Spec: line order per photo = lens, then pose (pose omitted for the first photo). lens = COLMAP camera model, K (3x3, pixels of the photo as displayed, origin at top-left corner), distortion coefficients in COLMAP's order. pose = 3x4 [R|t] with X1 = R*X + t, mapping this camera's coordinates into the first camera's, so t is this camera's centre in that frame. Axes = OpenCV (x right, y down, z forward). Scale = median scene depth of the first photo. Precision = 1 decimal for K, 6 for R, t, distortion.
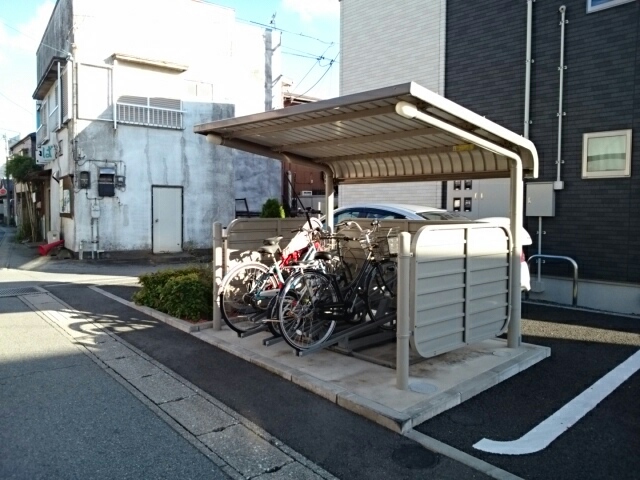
lens RADIAL K [[498.9, 0, 319.4], [0, 498.9, 230.8], [0, 0, 1]] dist [0.048703, -0.106407]
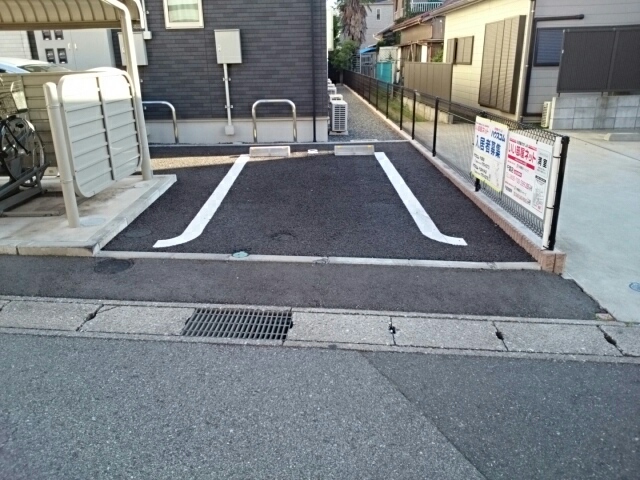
lens RADIAL K [[498.9, 0, 319.4], [0, 498.9, 230.8], [0, 0, 1]] dist [0.048703, -0.106407]
pose [[0.692783, -0.255636, 0.674316, -0.179841], [0.057315, 0.951622, 0.301878, 0.011187], [-0.718865, -0.170487, 0.673919, -0.131030]]
